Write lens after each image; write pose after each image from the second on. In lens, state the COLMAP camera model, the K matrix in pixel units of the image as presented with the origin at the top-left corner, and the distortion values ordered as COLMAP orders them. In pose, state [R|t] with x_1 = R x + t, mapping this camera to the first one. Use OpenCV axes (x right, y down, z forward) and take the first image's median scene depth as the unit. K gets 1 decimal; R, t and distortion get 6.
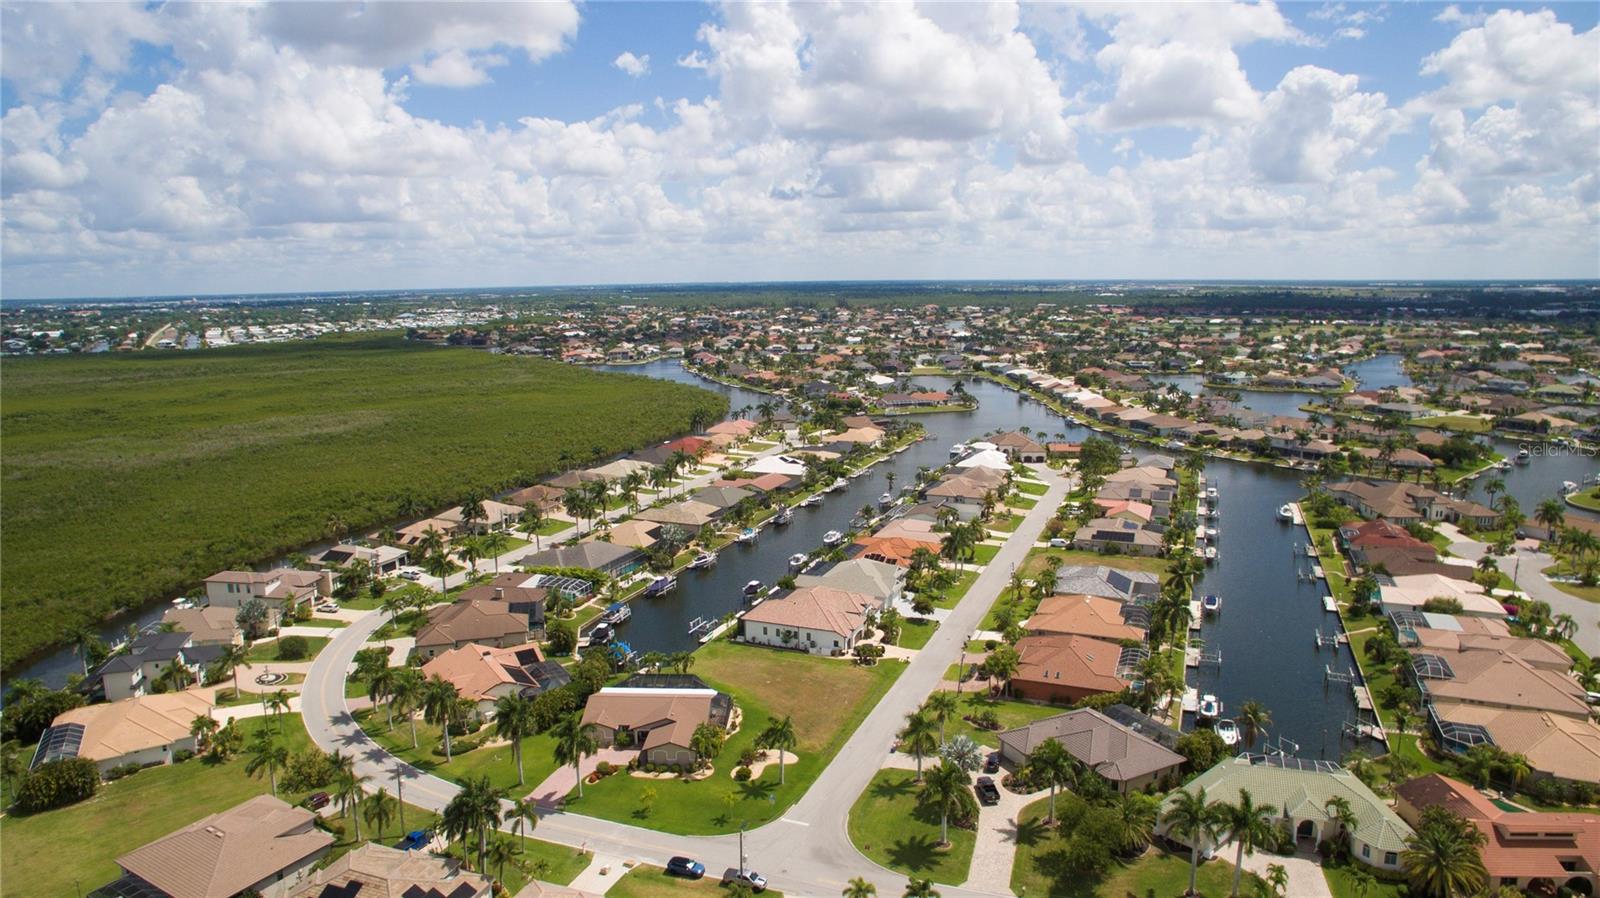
lens RADIAL K [[981.2, 0, 742.9], [0, 981.2, 450.8], [0, 0, 1]] dist [-0.139436, 0.107787]
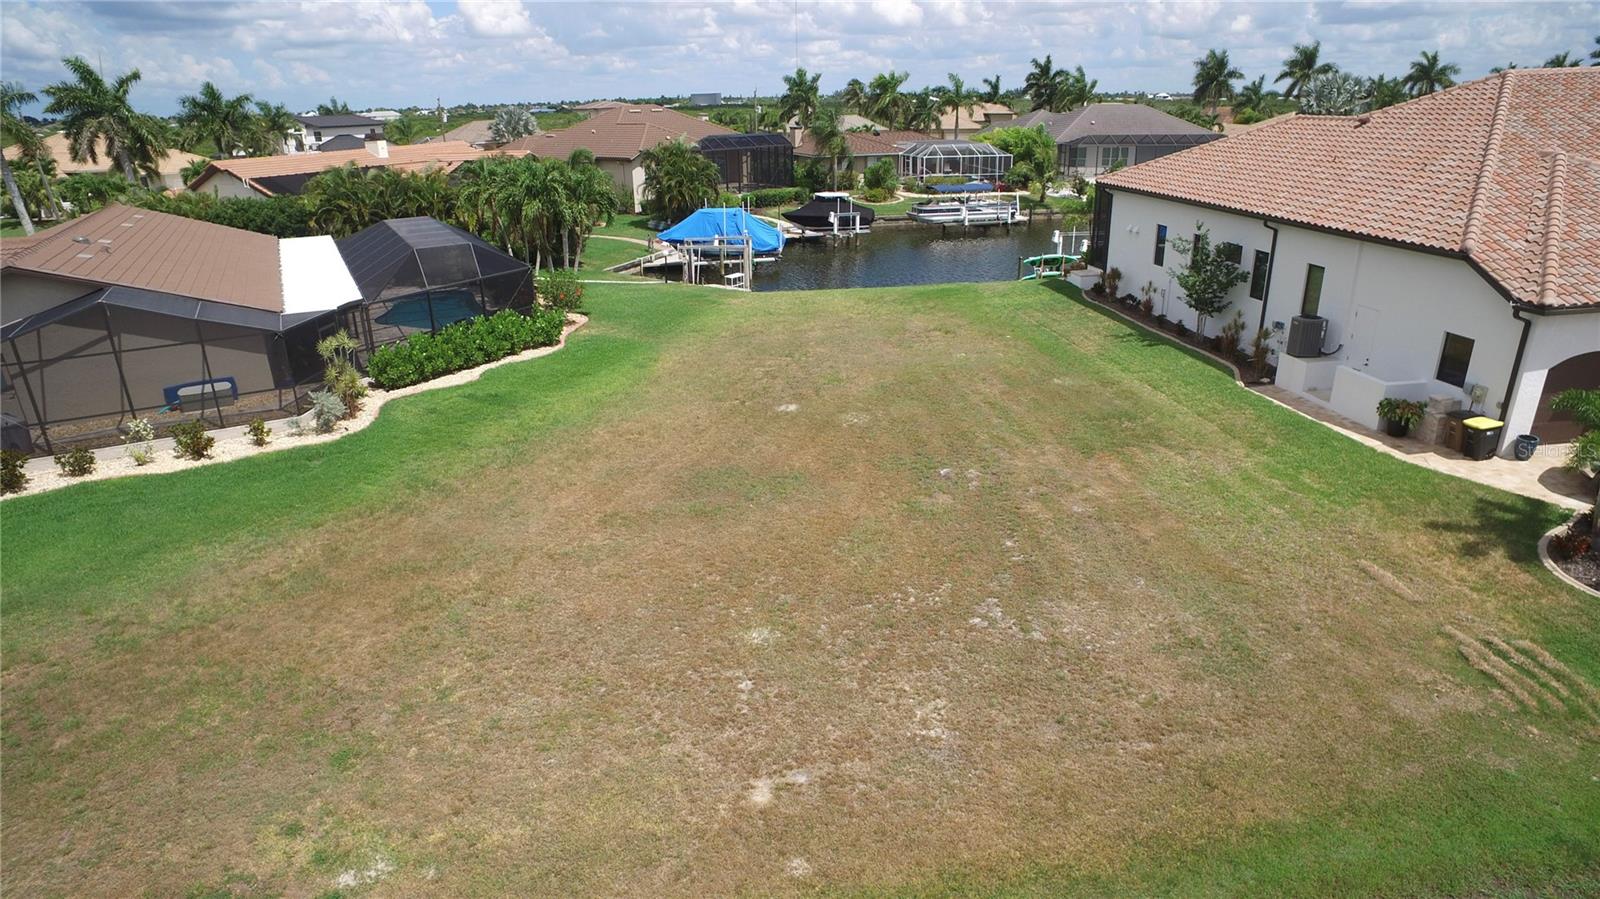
lens RADIAL K [[924.3, 0, 797.1], [0, 924.3, 451.0], [0, 0, 1]] dist [-0.121323, 0.084327]
pose [[0.570451, 0.317511, -0.757478, 0.130507], [-0.141359, 0.946448, 0.290264, 0.175656], [0.809076, -0.058505, 0.584785, 0.802832]]
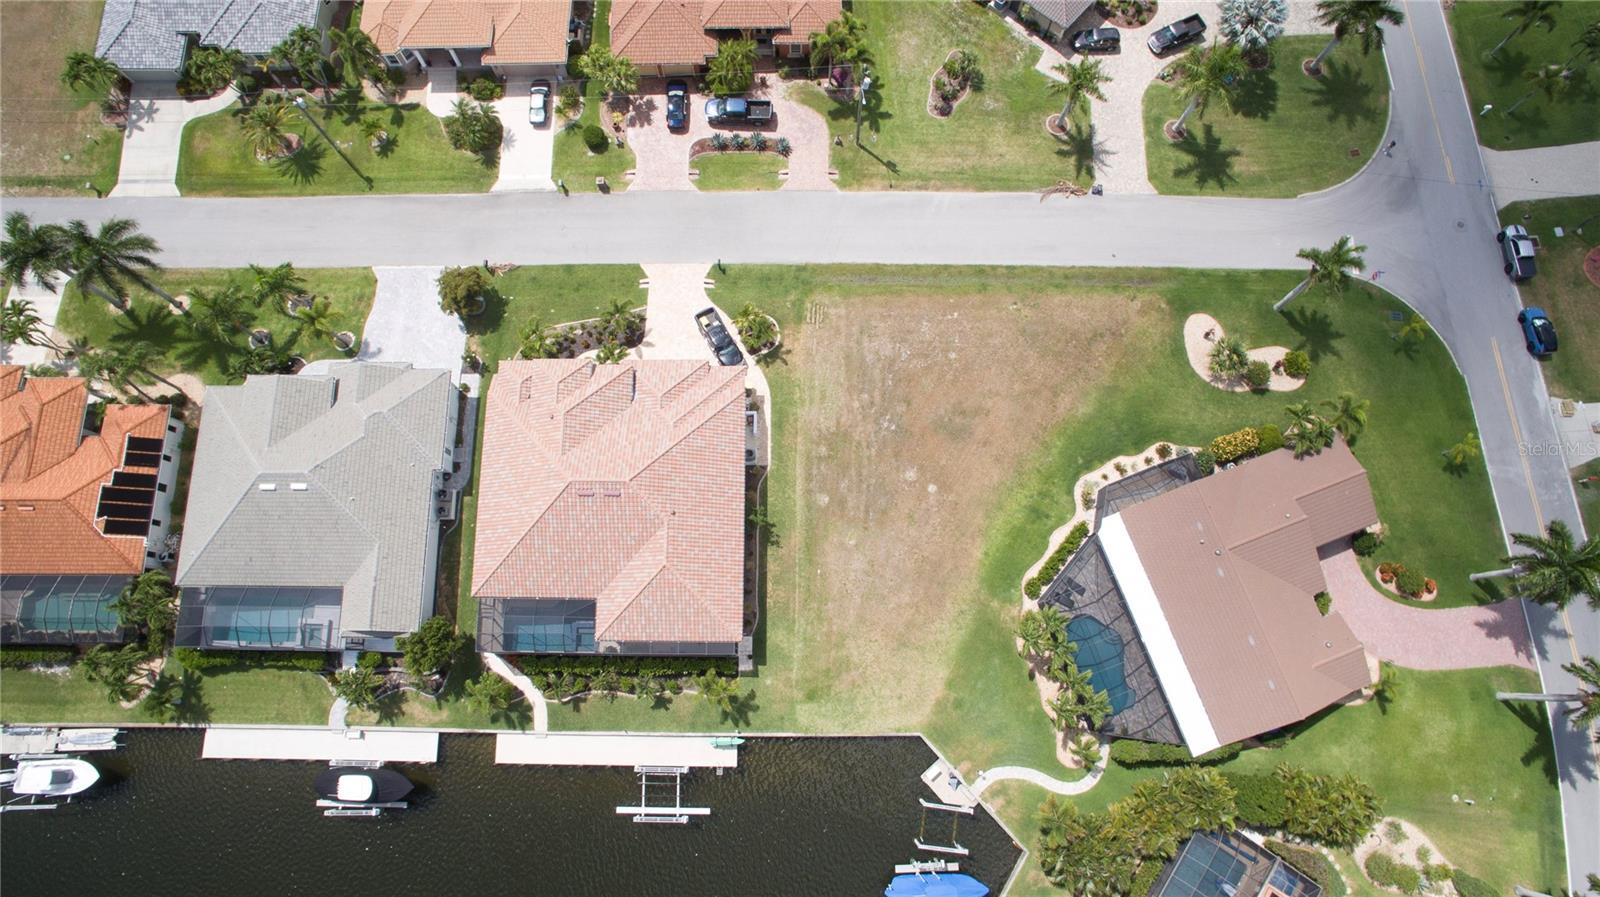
lens RADIAL K [[924.0, 0, 799.2], [0, 924.0, 451.4], [0, 0, 1]] dist [-0.121597, 0.084449]
pose [[-0.435600, -0.866005, 0.245536, -0.034936], [0.171064, 0.188162, 0.967126, -0.181550], [-0.883736, 0.463282, 0.066179, 0.899531]]
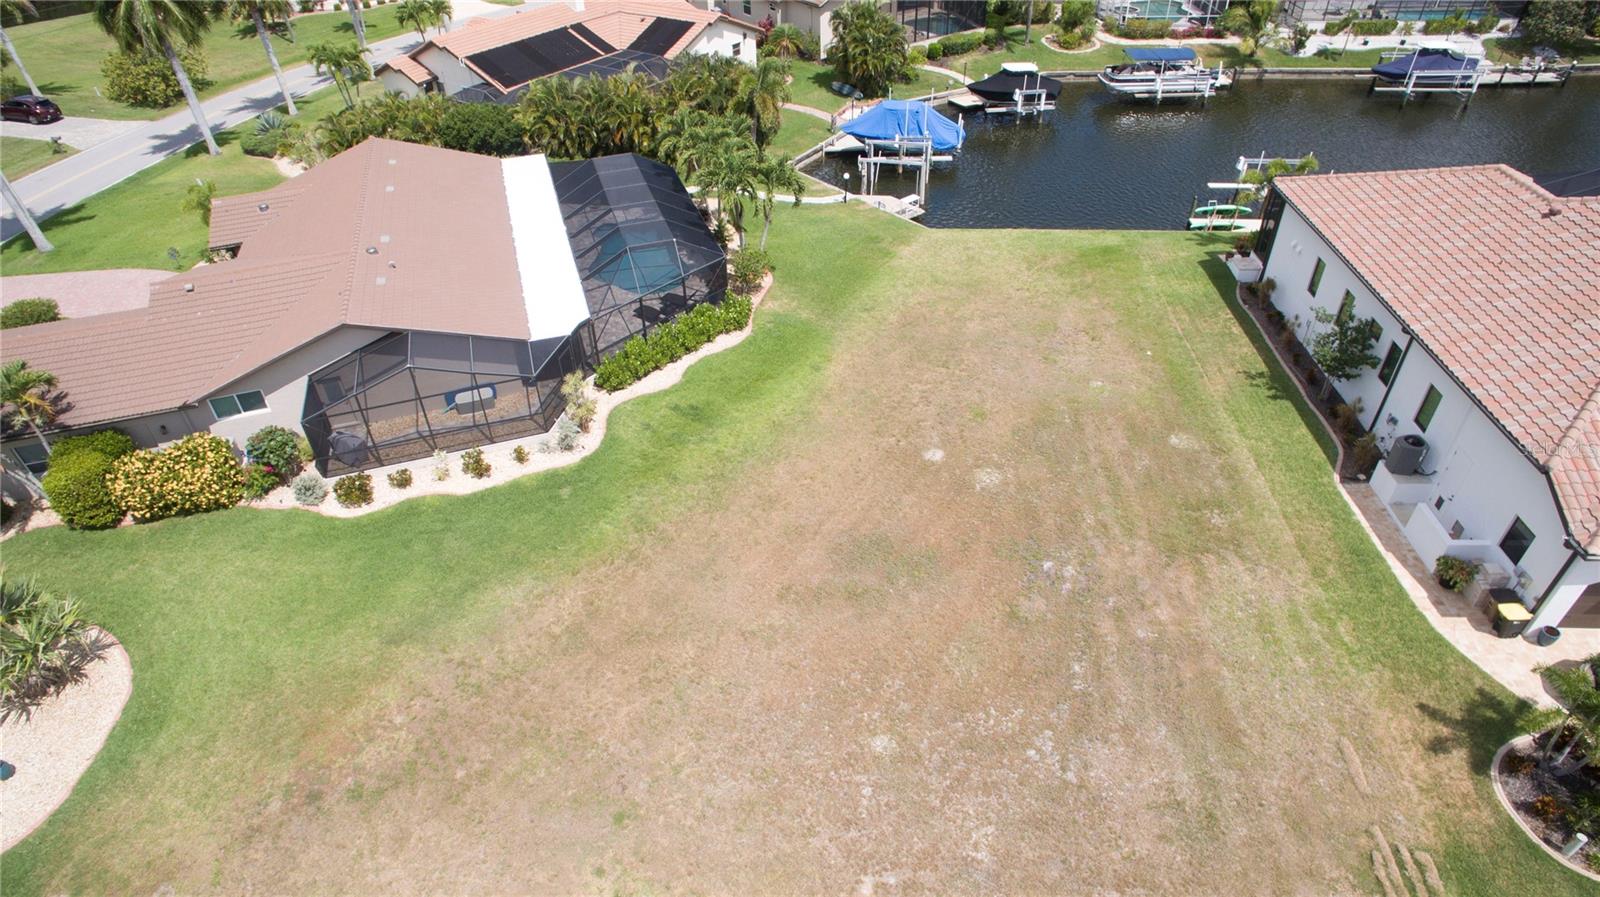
lens RADIAL K [[924.0, 0, 799.2], [0, 924.0, 451.4], [0, 0, 1]] dist [-0.121597, 0.084449]
pose [[0.403659, 0.587347, -0.701486, 0.129298], [-0.147066, 0.798412, 0.583874, 0.115989], [0.903012, -0.132521, 0.408666, 0.793143]]
